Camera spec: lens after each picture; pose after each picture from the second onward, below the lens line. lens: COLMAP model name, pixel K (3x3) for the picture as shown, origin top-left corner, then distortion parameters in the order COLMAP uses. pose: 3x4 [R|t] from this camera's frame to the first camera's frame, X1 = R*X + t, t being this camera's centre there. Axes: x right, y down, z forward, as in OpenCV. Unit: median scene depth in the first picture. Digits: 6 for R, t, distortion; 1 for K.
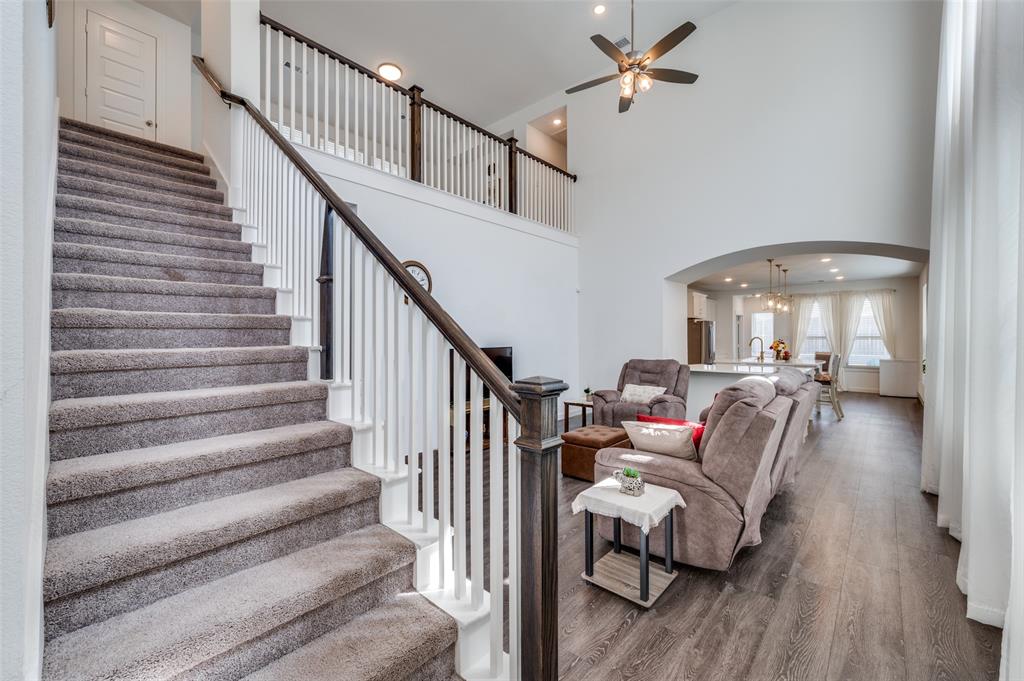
lens RADIAL K [[410.3, 0, 512.7], [0, 410.3, 340.2], [0, 0, 1]] dist [-0.002274, -0.000033]
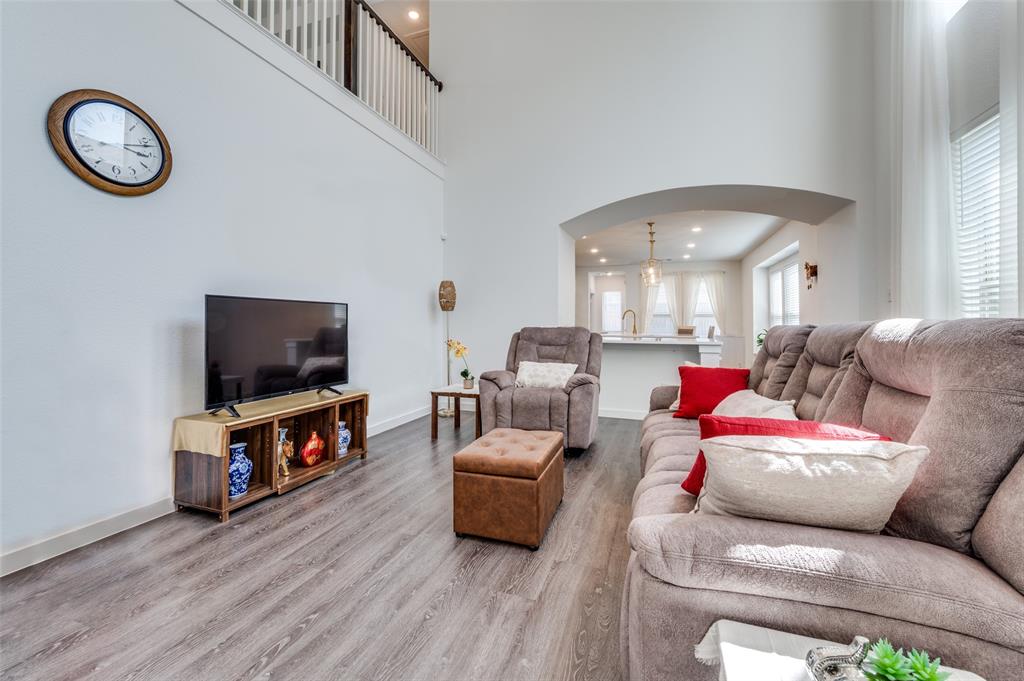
lens RADIAL K [[410.3, 0, 514.2], [0, 410.3, 319.3], [0, 0, 1]] dist [-0.002274, -0.000033]
pose [[0.920073, 0.012688, 0.391541, -0.011056], [-0.005007, 0.999775, -0.020633, 0.047853], [-0.391715, 0.017023, 0.919929, 0.345257]]
